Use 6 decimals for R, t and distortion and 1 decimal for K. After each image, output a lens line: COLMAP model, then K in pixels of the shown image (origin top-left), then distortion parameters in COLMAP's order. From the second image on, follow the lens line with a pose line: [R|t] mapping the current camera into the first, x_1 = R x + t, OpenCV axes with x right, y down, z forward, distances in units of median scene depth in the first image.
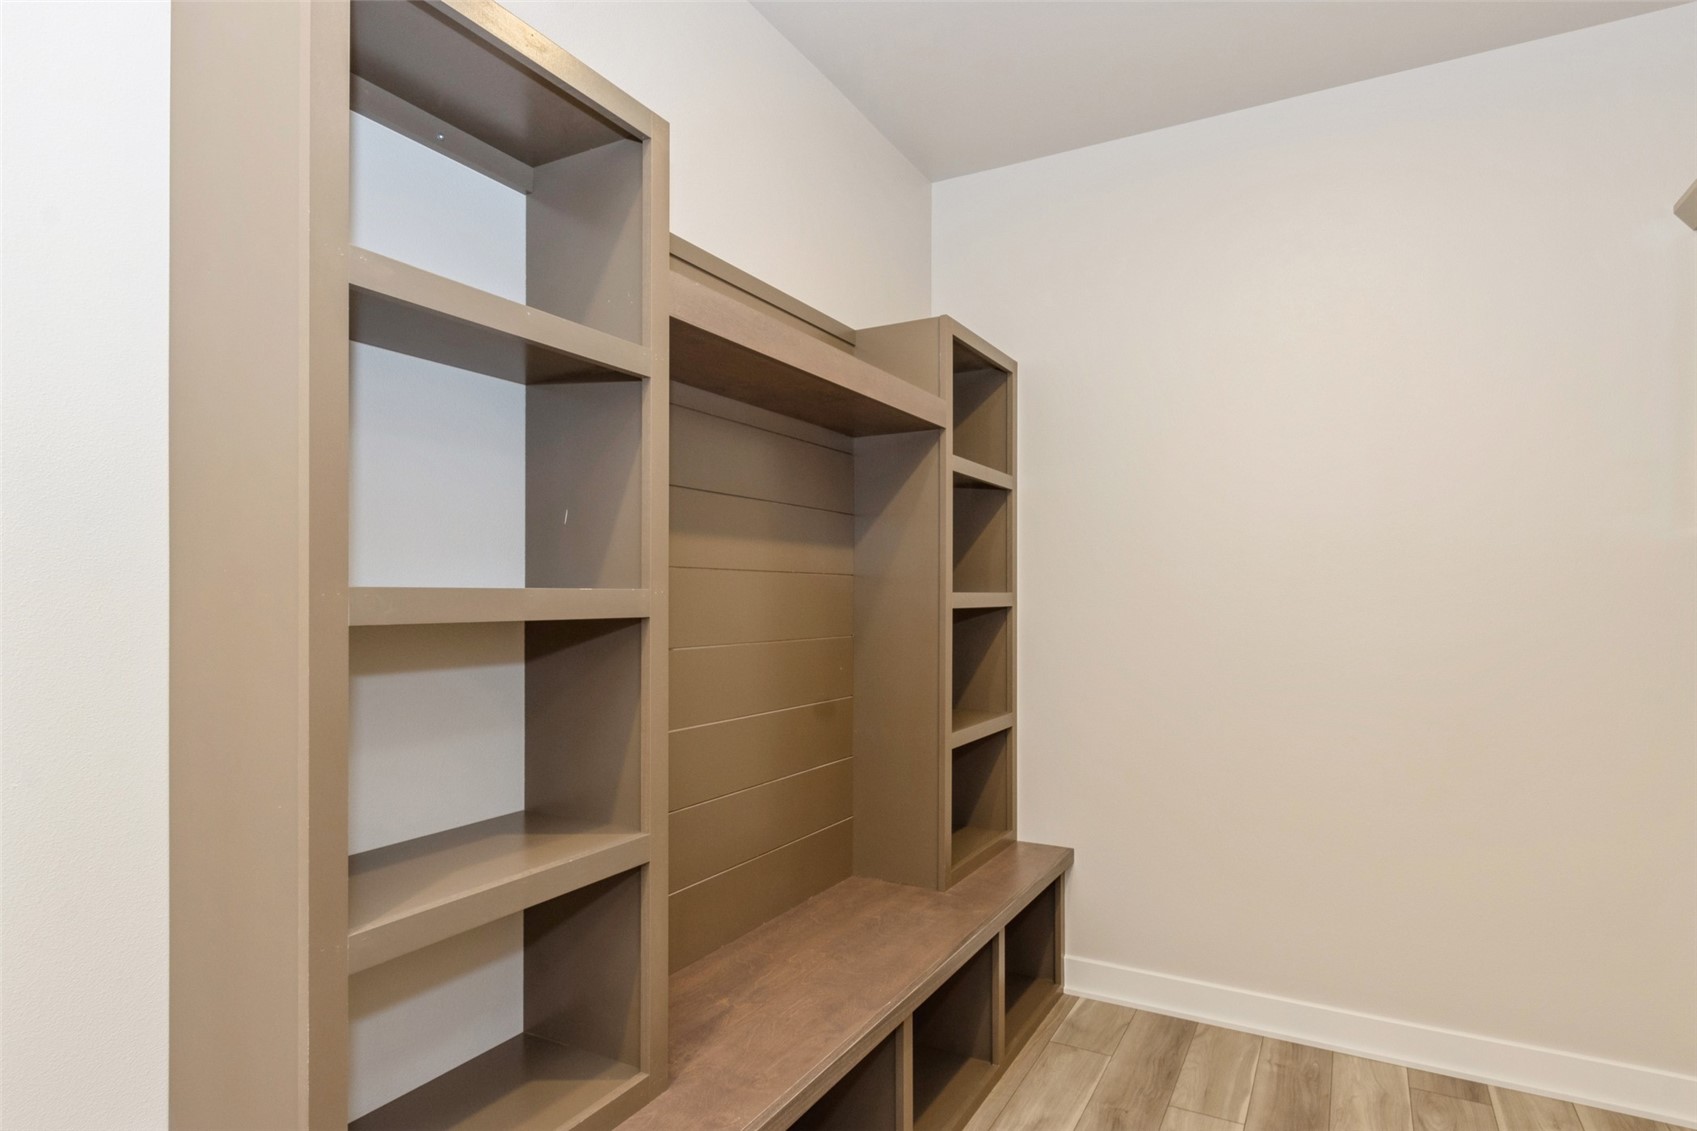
lens RADIAL K [[908.4, 0, 850.7], [0, 908.4, 590.3], [0, 0, 1]] dist [0.000063, -0.002703]
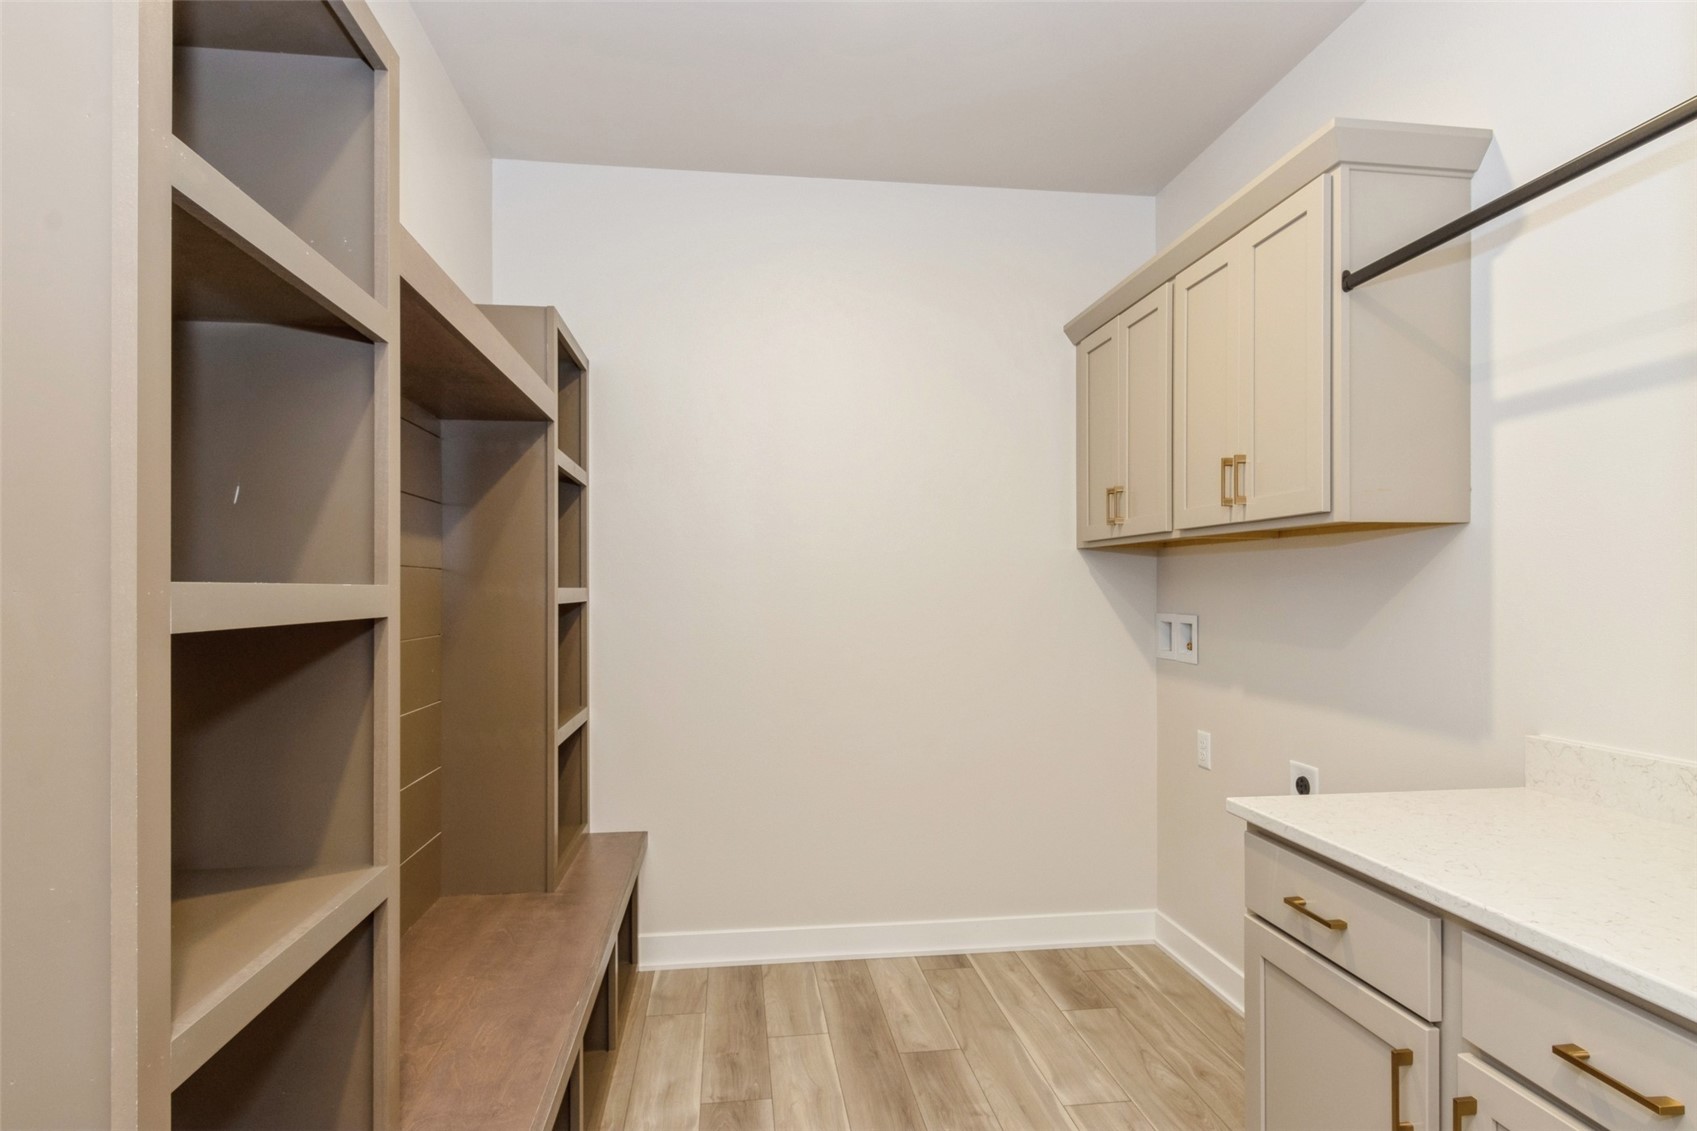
lens RADIAL K [[904.6, 0, 843.5], [0, 904.6, 581.7], [0, 0, 1]] dist [0.000328, -0.000943]
pose [[0.805678, 0.002713, 0.592347, -0.233233], [-0.000525, 0.999992, -0.003866, -0.000752], [-0.592353, 0.002803, 0.805673, 0.025027]]
